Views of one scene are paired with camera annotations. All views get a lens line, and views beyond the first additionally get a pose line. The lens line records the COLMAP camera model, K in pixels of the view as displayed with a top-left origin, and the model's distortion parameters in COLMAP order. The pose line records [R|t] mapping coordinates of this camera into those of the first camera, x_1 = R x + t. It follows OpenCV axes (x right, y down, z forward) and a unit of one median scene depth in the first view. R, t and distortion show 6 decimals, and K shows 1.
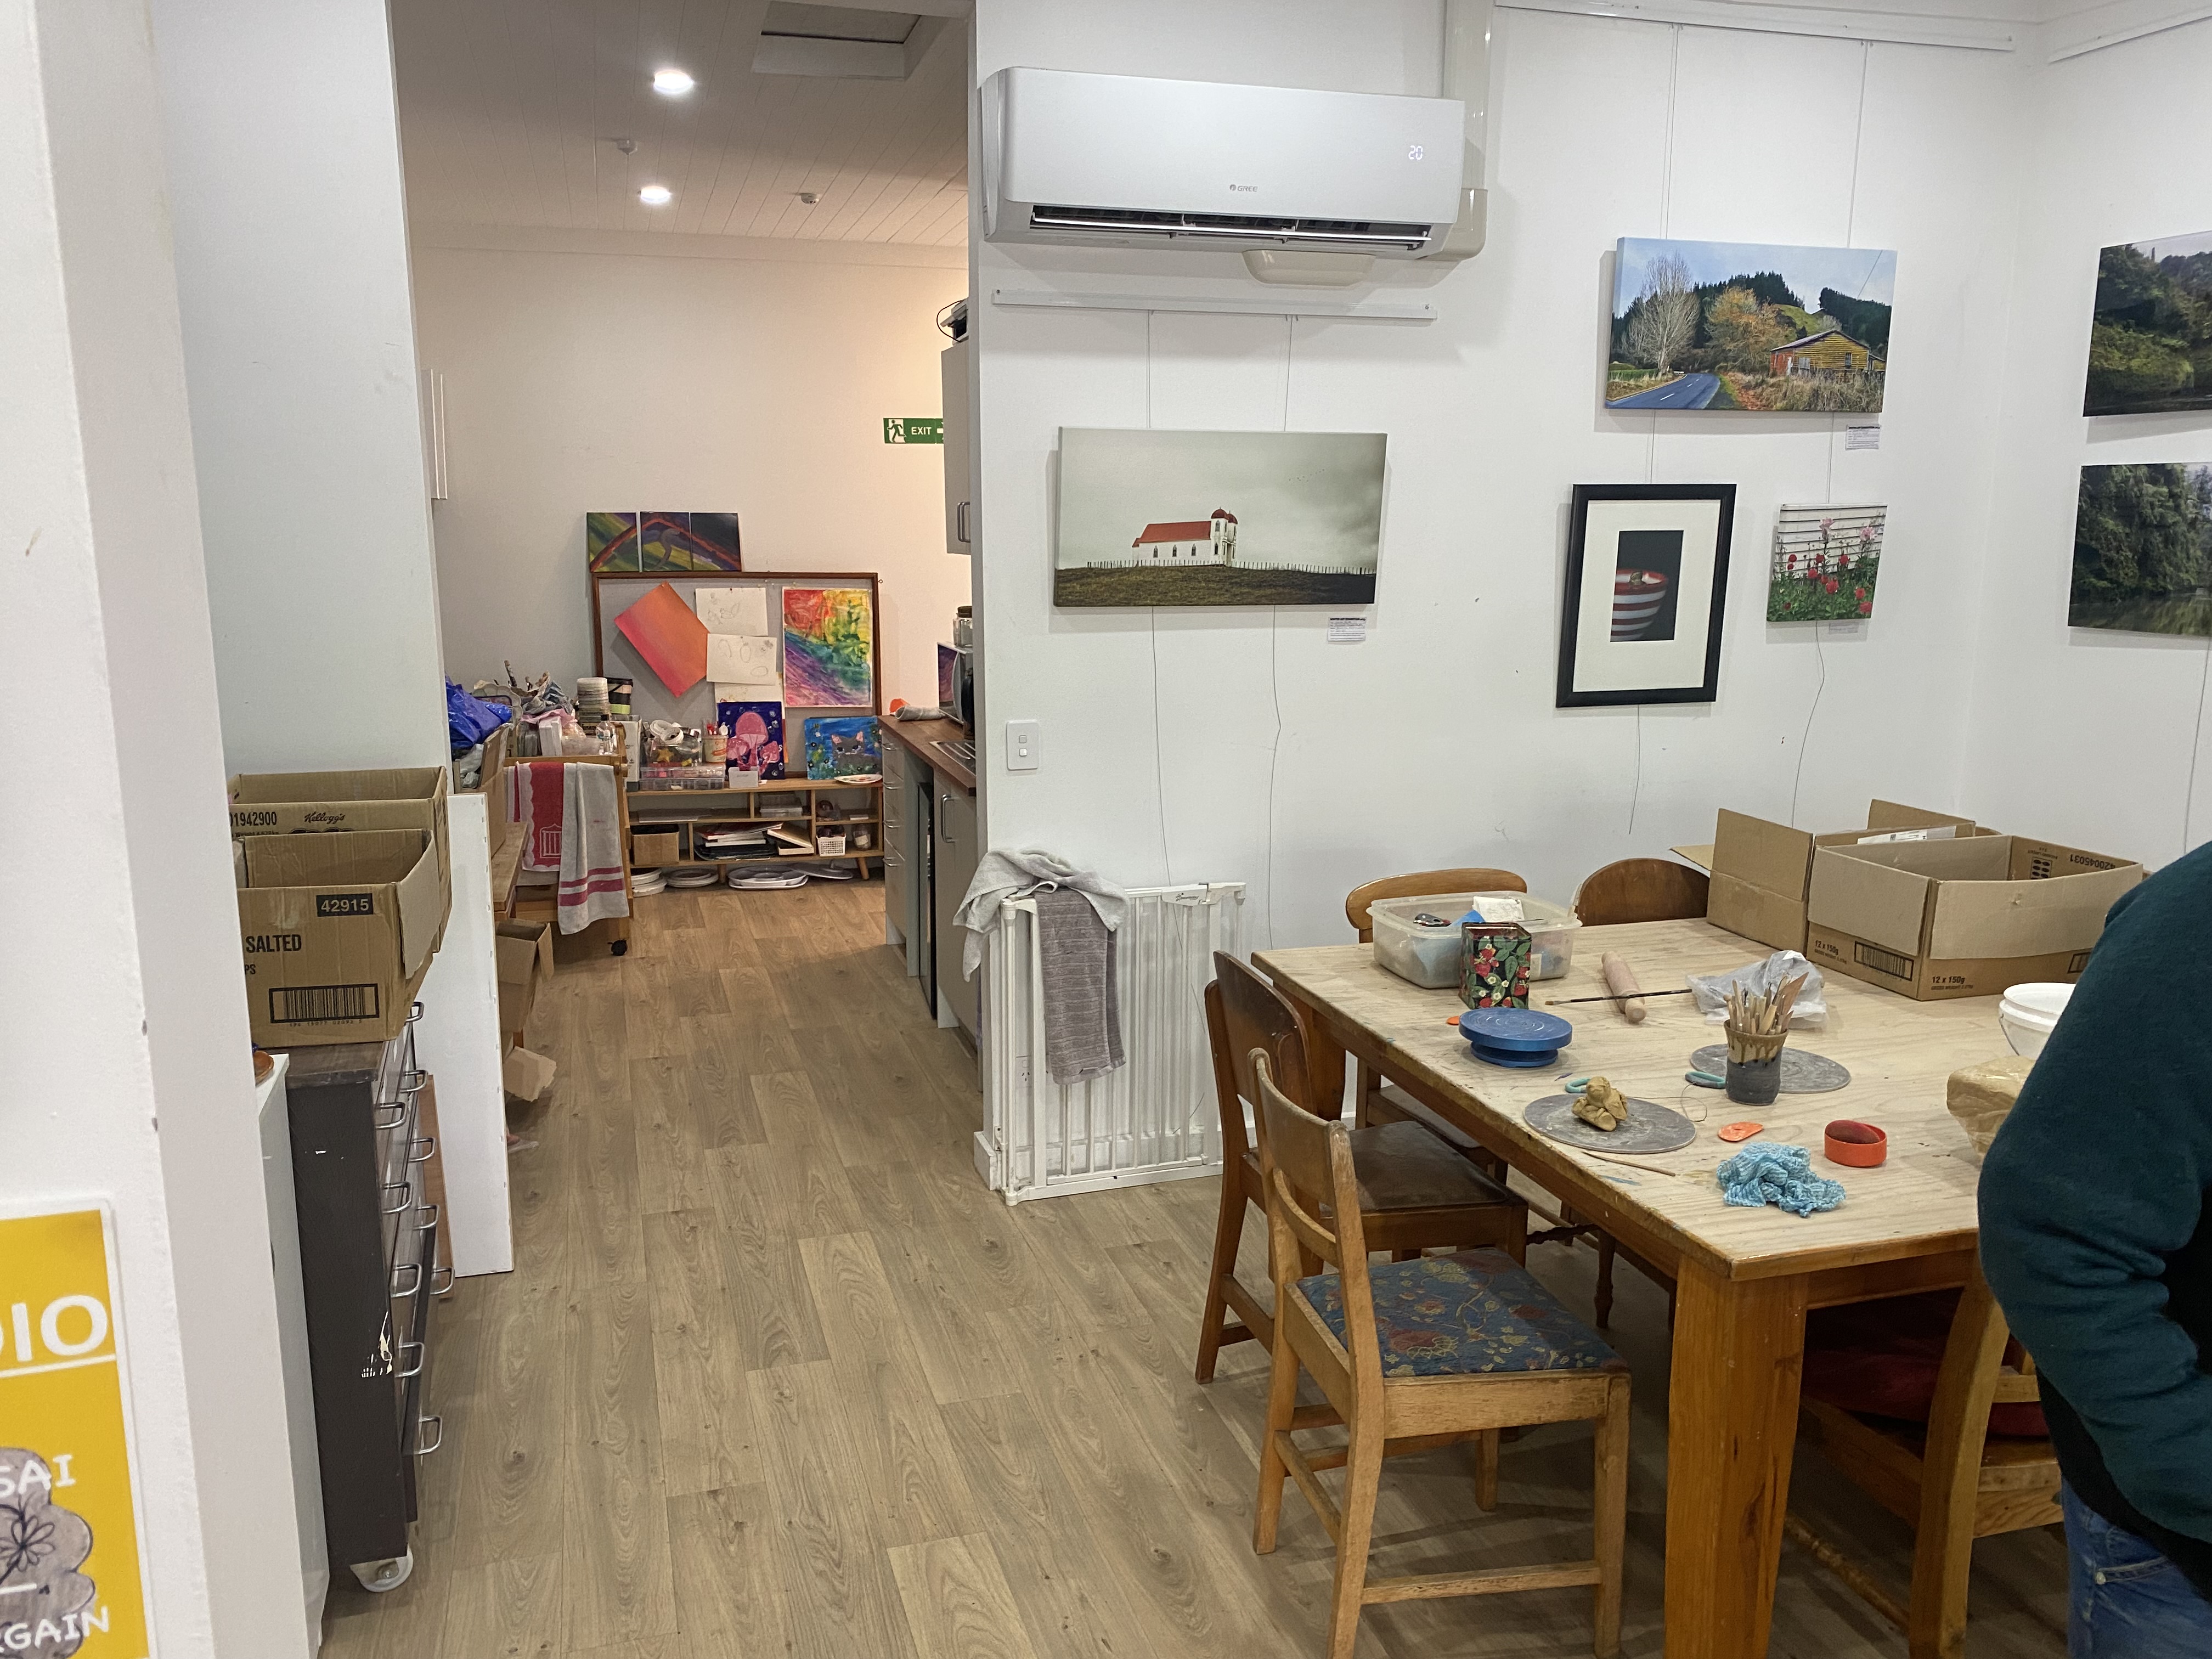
lens RADIAL K [[1664.1, 0, 1093.5], [0, 1664.1, 831.1], [0, 0, 1]] dist [0.004804, -0.016061]
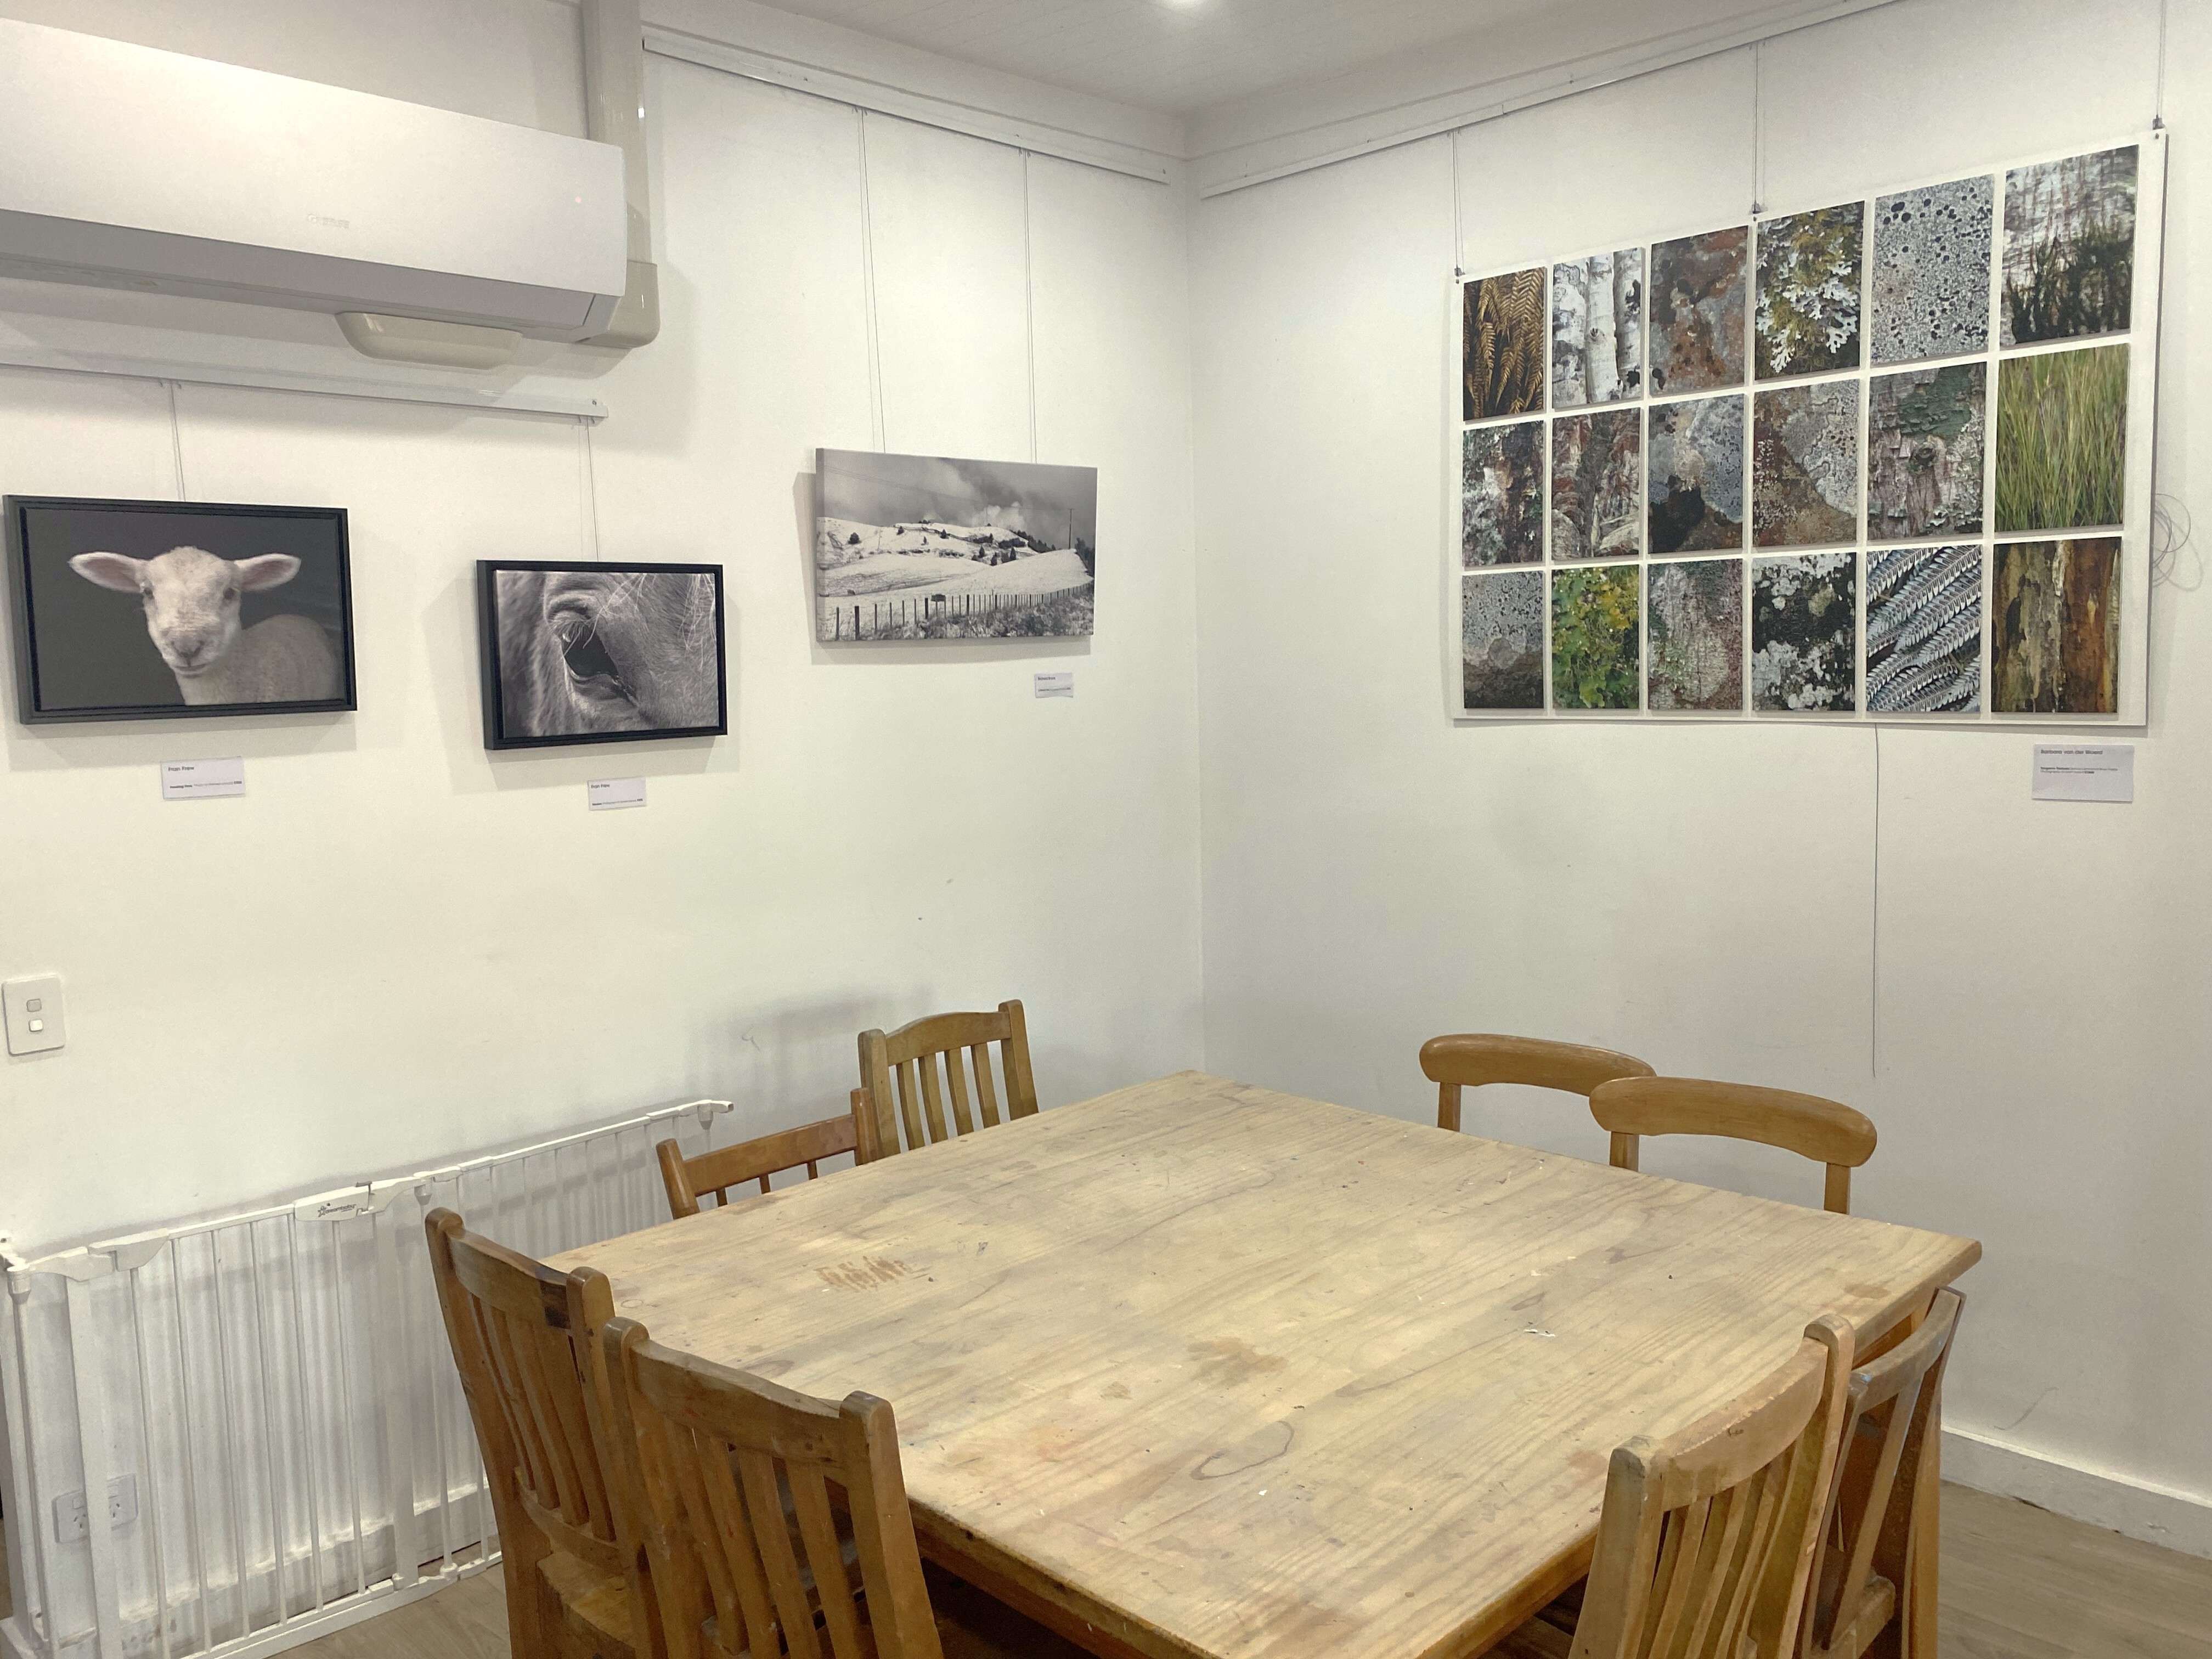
lens RADIAL K [[1664.1, 0, 1099.8], [0, 1664.1, 835.4], [0, 0, 1]] dist [0.004804, -0.016061]
pose [[0.886751, -0.076050, 0.455949, 0.035060], [0.114977, 0.991661, -0.058210, -0.033234], [-0.447720, 0.104041, 0.888100, 0.205988]]
